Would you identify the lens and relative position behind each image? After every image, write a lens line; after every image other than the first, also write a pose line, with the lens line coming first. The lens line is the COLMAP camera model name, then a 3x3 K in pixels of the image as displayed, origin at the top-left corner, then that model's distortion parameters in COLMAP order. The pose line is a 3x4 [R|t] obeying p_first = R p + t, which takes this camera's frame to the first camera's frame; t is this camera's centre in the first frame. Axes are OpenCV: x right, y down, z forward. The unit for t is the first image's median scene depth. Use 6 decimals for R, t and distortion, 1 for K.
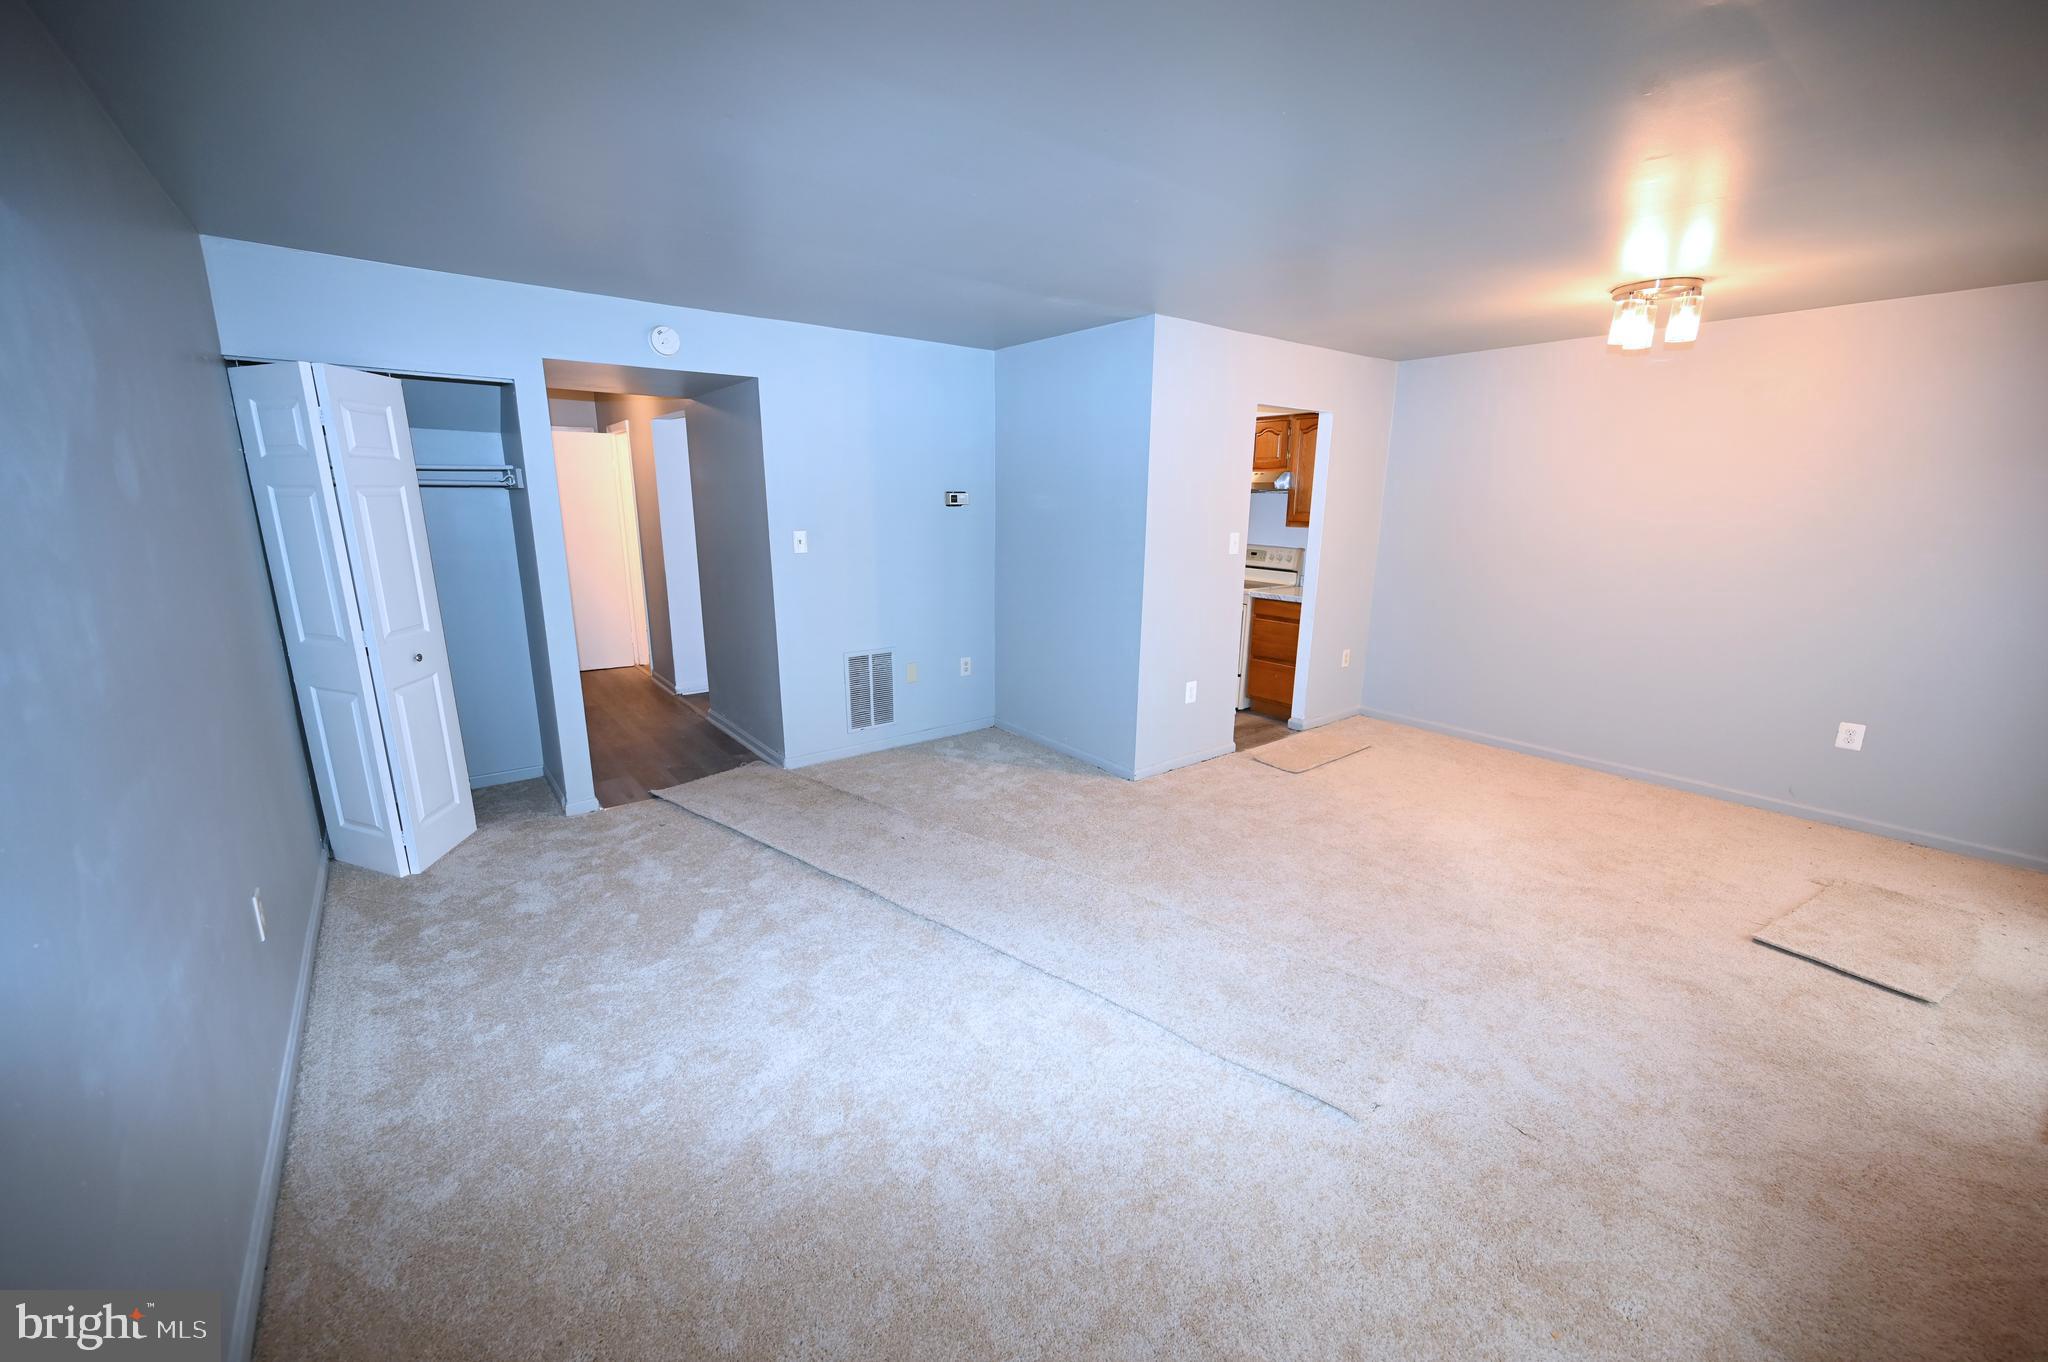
lens RADIAL K [[801.1, 0, 1030.5], [0, 801.1, 691.1], [0, 0, 1]] dist [0.000055, -0.000017]
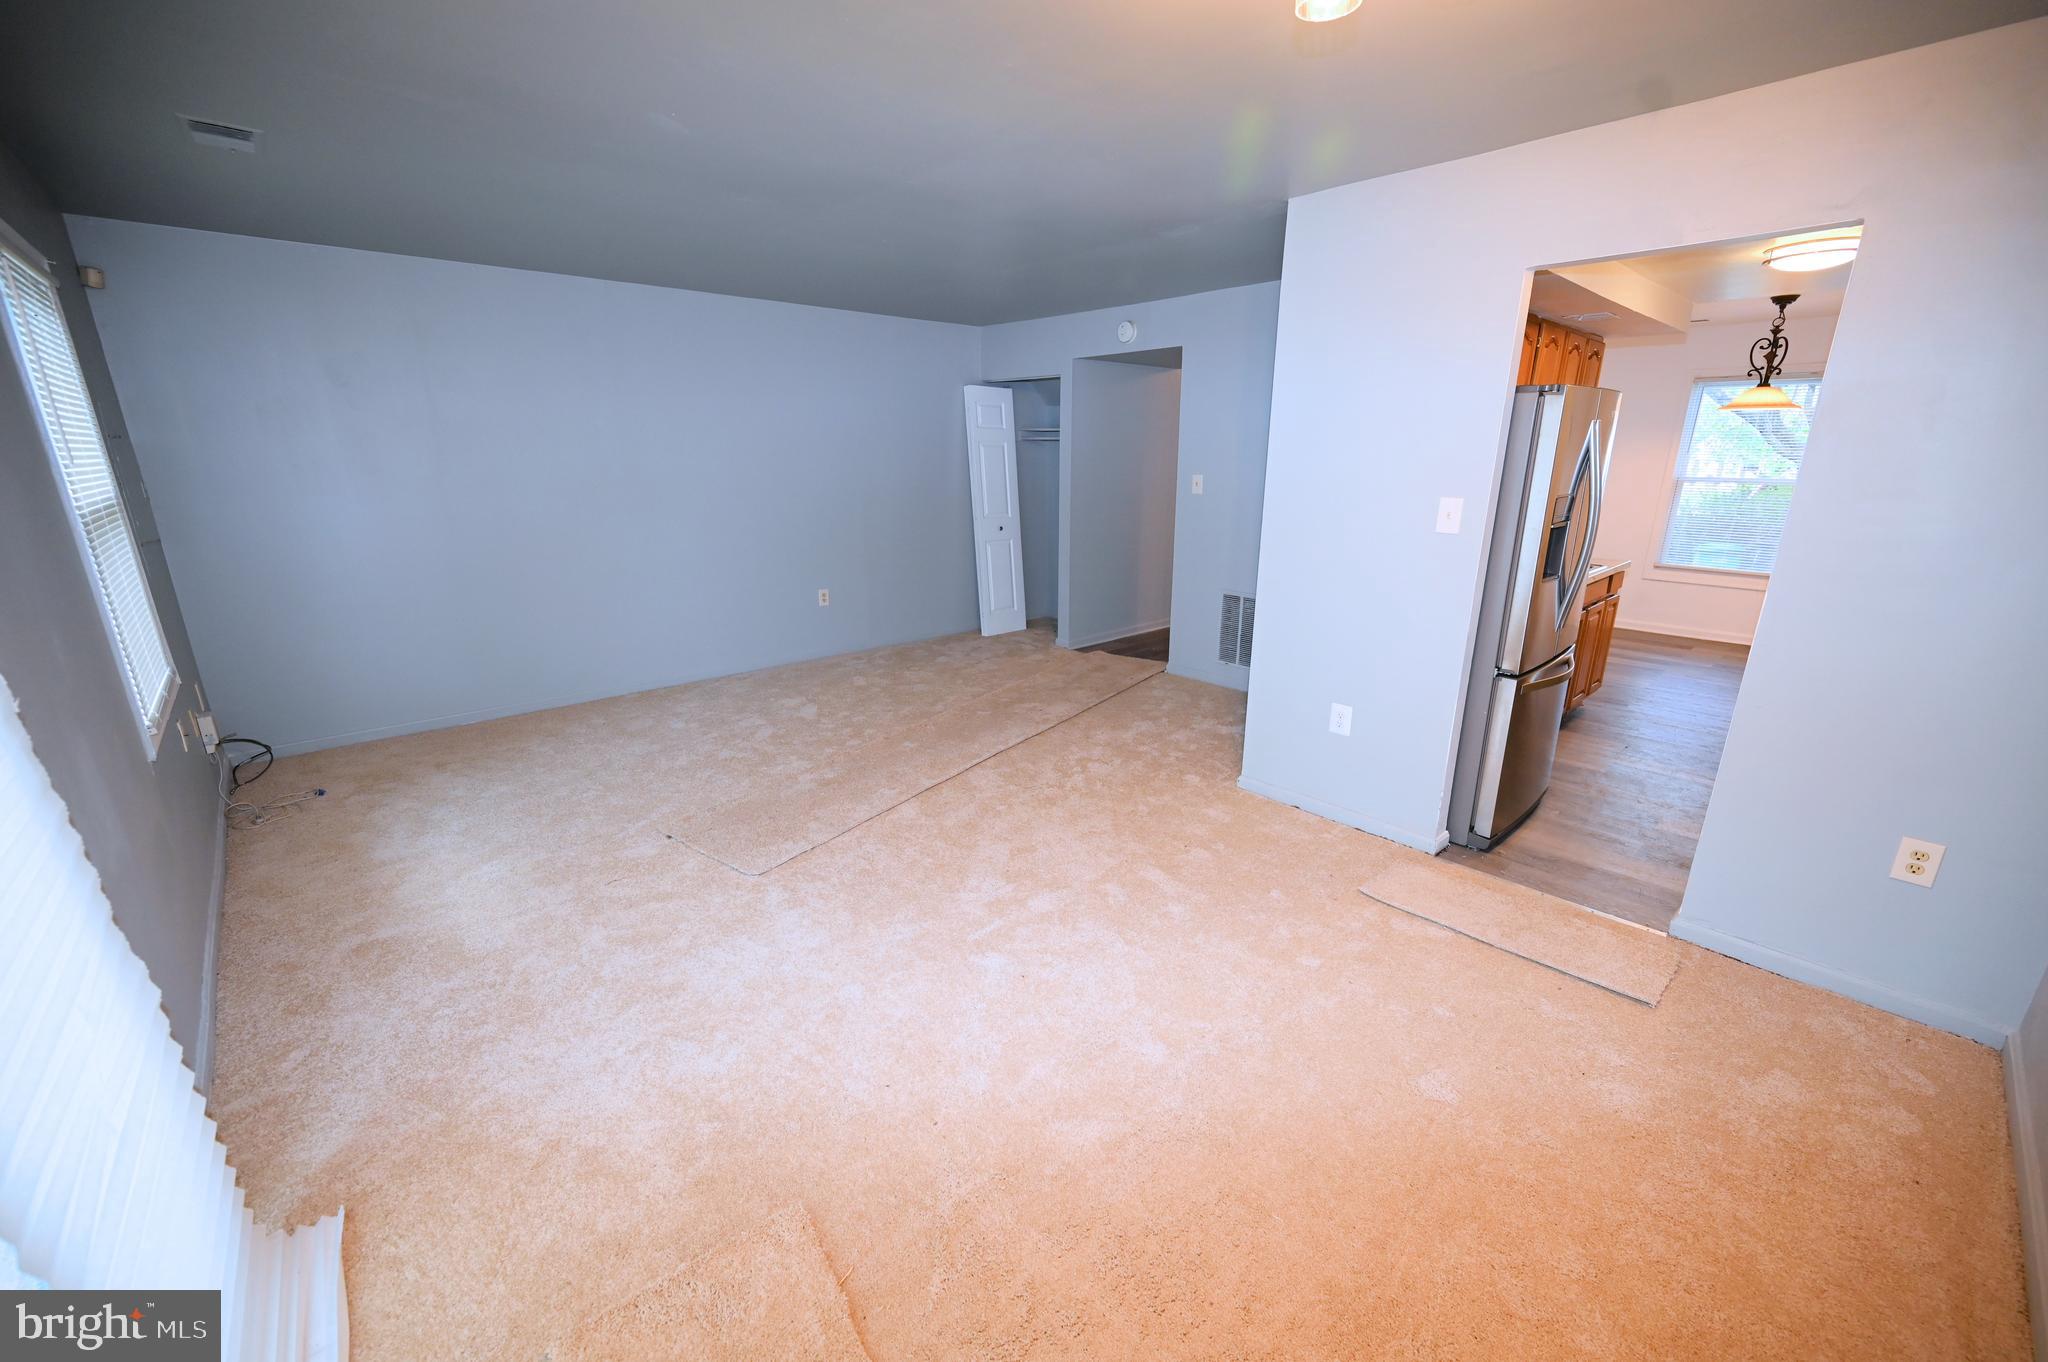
lens RADIAL K [[801.1, 0, 1030.5], [0, 801.1, 691.1], [0, 0, 1]] dist [0.000055, -0.000017]
pose [[0.076697, 0.283096, -0.956020, 0.843040], [-0.236446, 0.936657, 0.258393, -0.139051], [0.968613, 0.206229, 0.138776, 0.625472]]
